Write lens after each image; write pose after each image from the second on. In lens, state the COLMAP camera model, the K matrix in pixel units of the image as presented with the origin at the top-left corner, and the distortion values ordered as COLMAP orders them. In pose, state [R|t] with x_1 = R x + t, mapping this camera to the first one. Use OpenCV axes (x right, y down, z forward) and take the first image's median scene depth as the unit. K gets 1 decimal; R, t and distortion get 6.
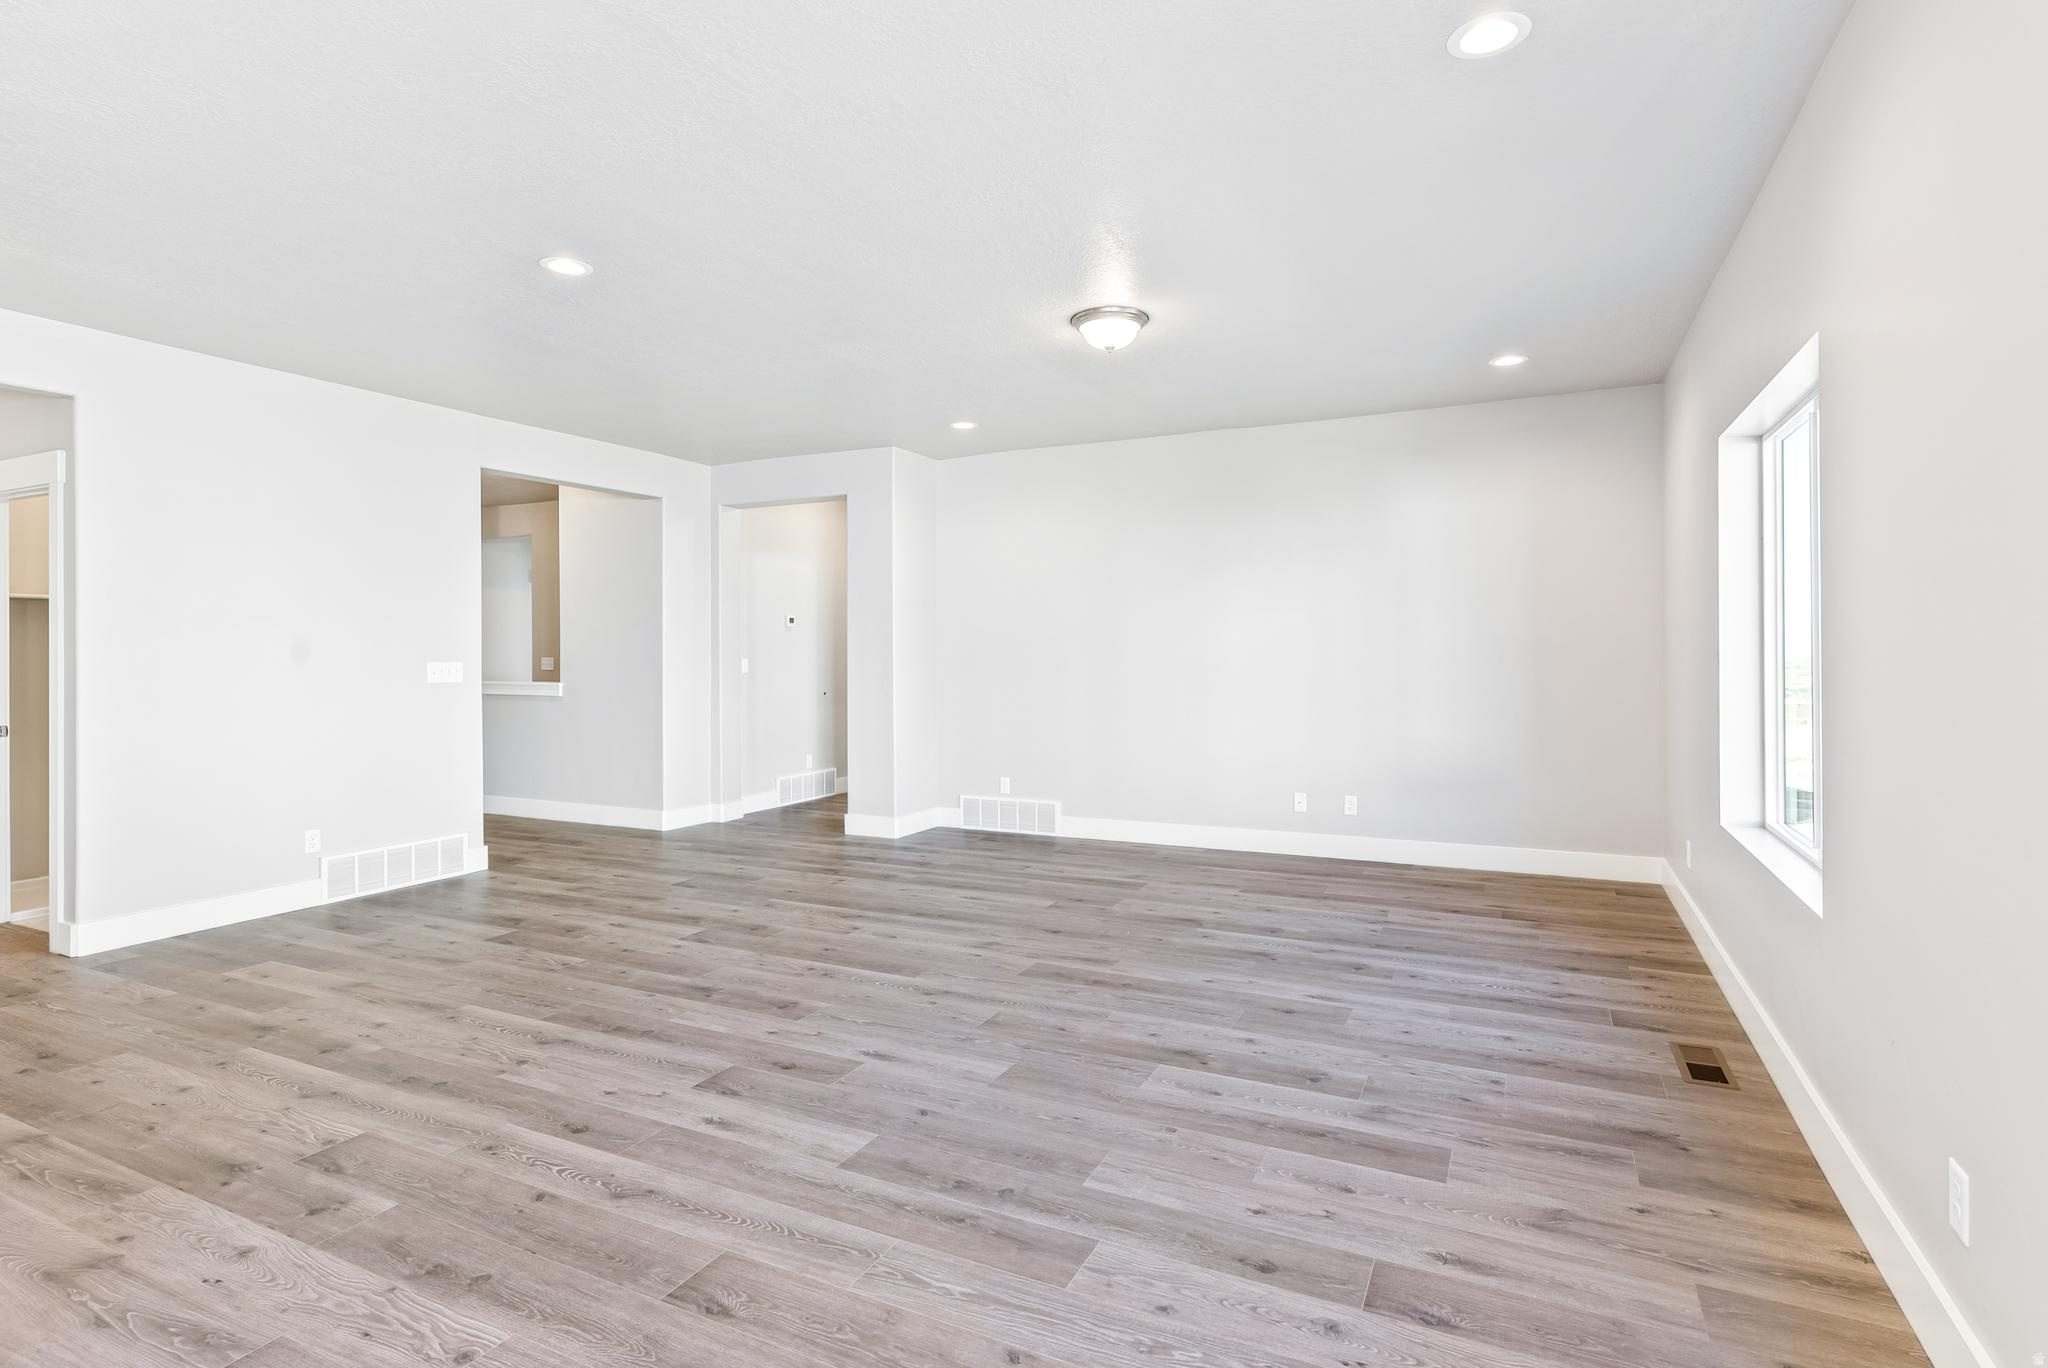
lens RADIAL K [[1005.4, 0, 1035.3], [0, 1005.4, 645.1], [0, 0, 1]] dist [0.001031, -0.000589]
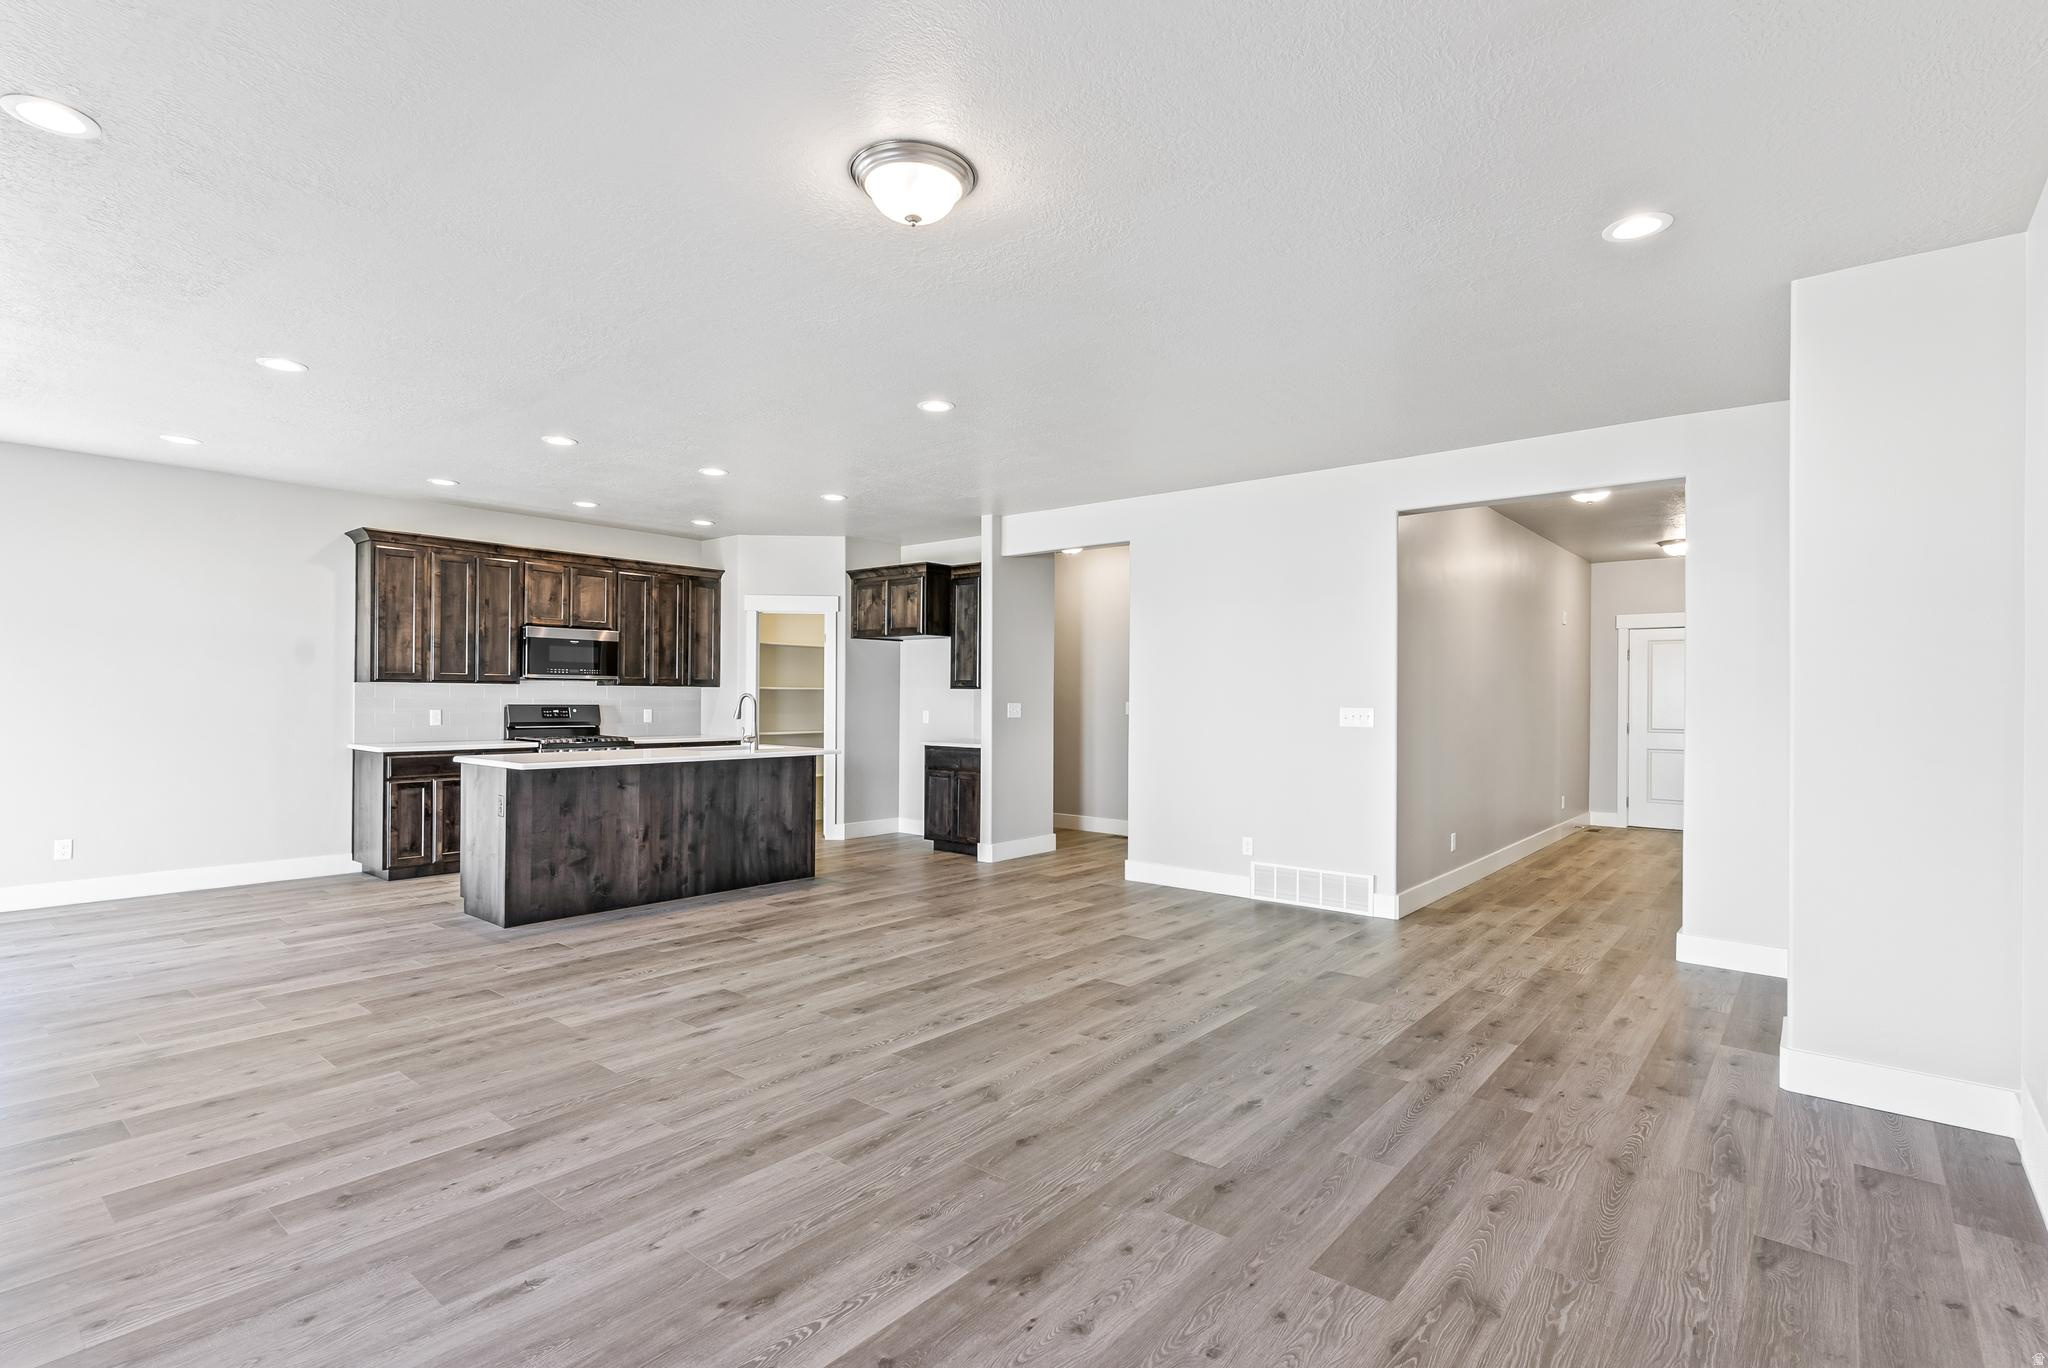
lens RADIAL K [[979.9, 0, 1024.0], [0, 979.9, 684.0], [0, 0, 1]] dist [0.001509, -0.000129]
pose [[-0.236222, -0.008969, -0.971658, 0.861415], [-0.000135, 0.999958, -0.009198, 0.002766], [0.971699, -0.002042, -0.236213, 1.585917]]
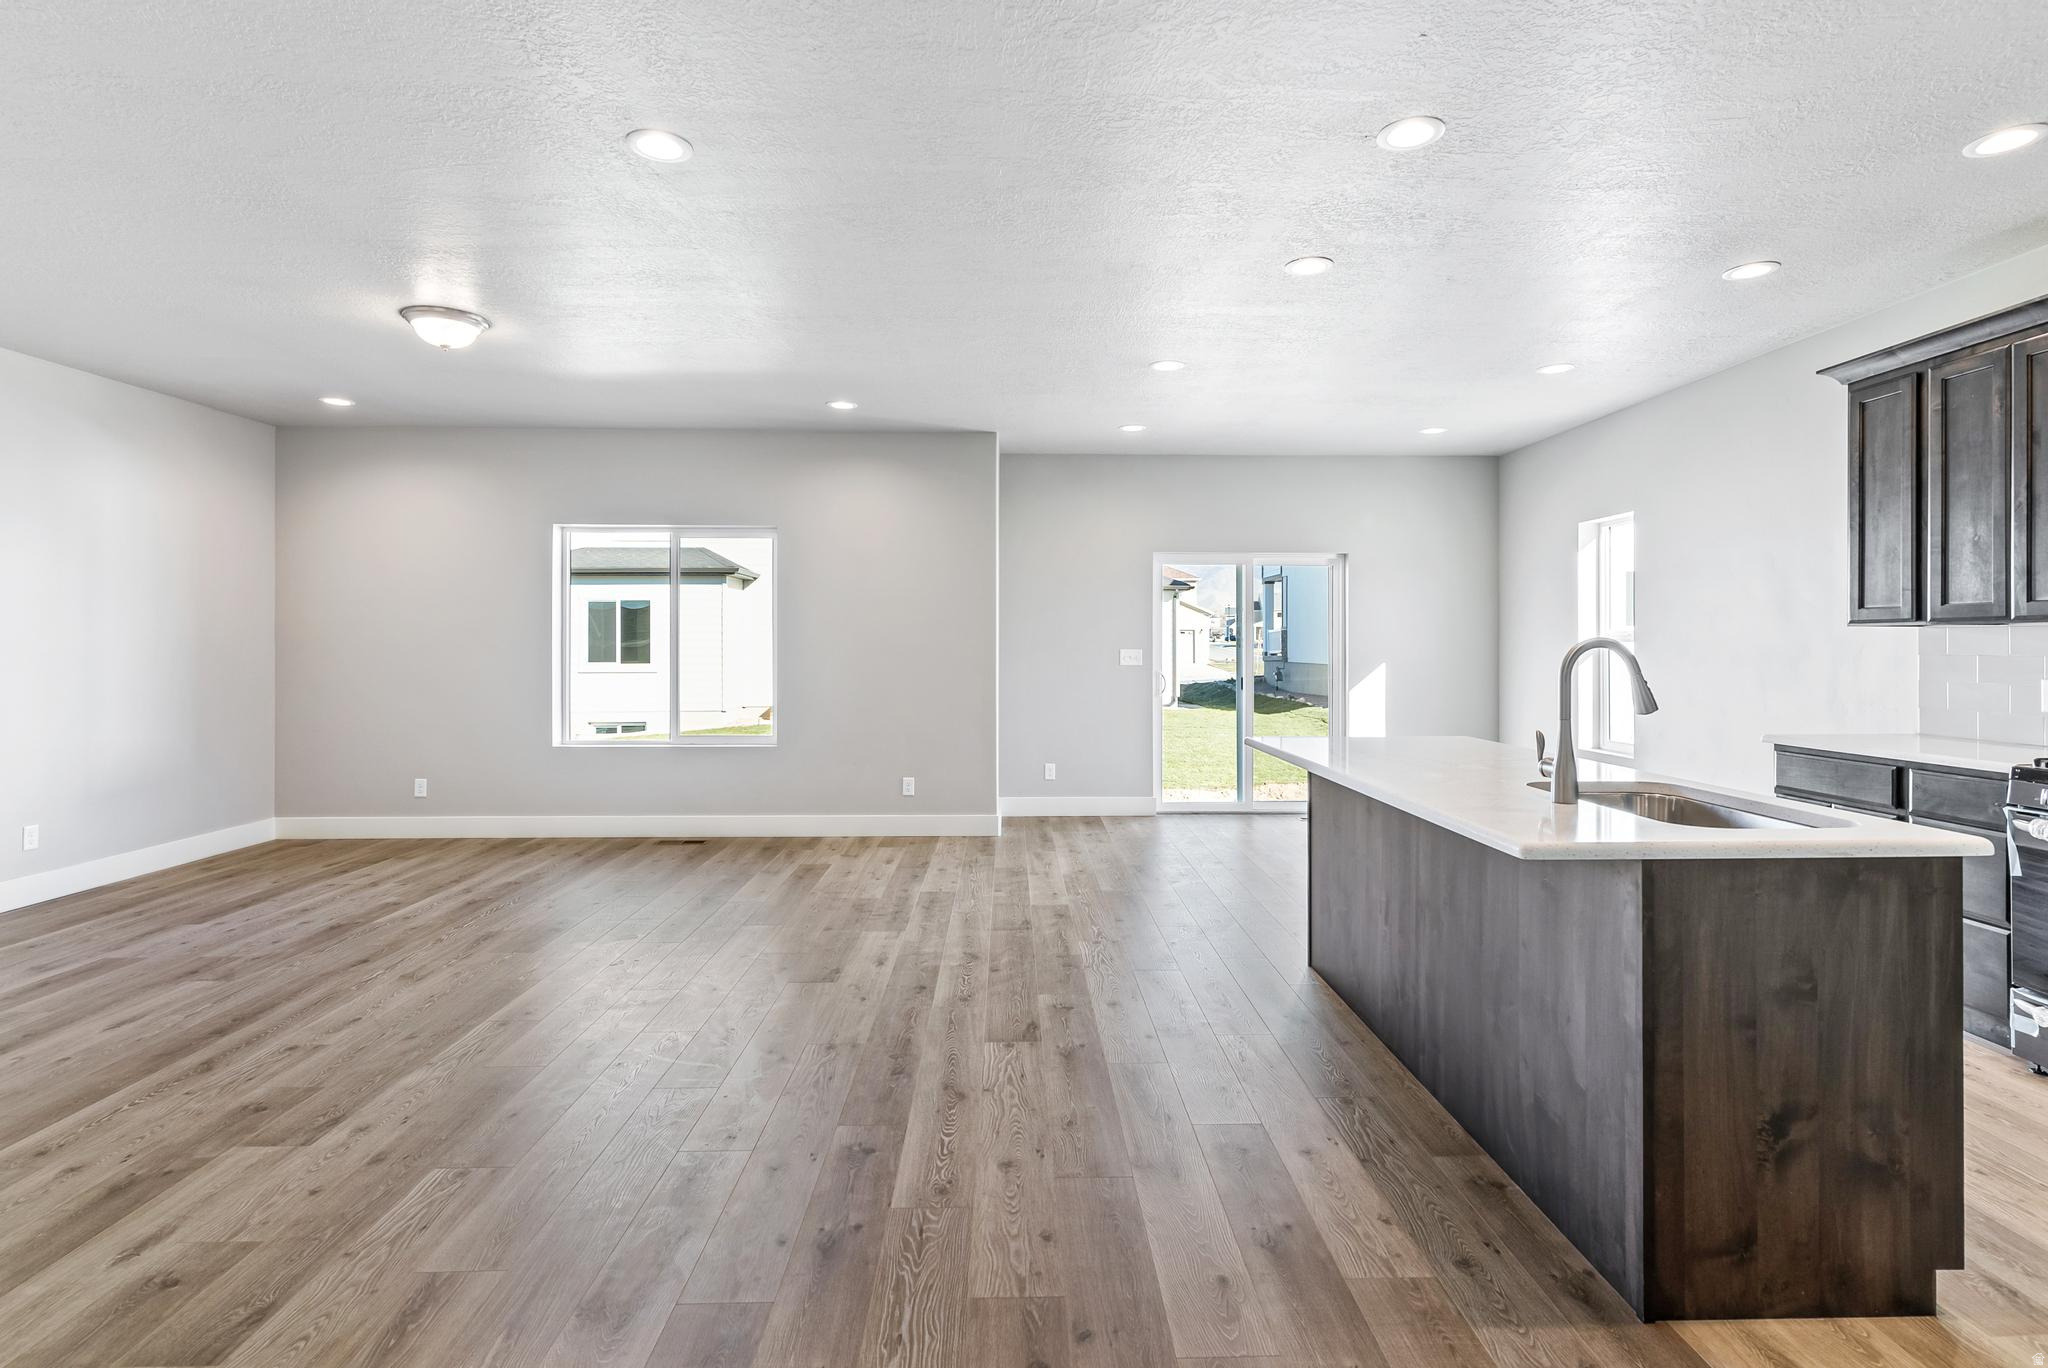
lens RADIAL K [[1005.4, 0, 1035.3], [0, 1005.4, 645.1], [0, 0, 1]] dist [0.001031, -0.000589]
pose [[-0.461579, 0.005791, 0.887080, -1.432534], [-0.004399, 0.999951, -0.008817, 0.017623], [-0.887088, -0.007972, -0.461531, 1.225599]]
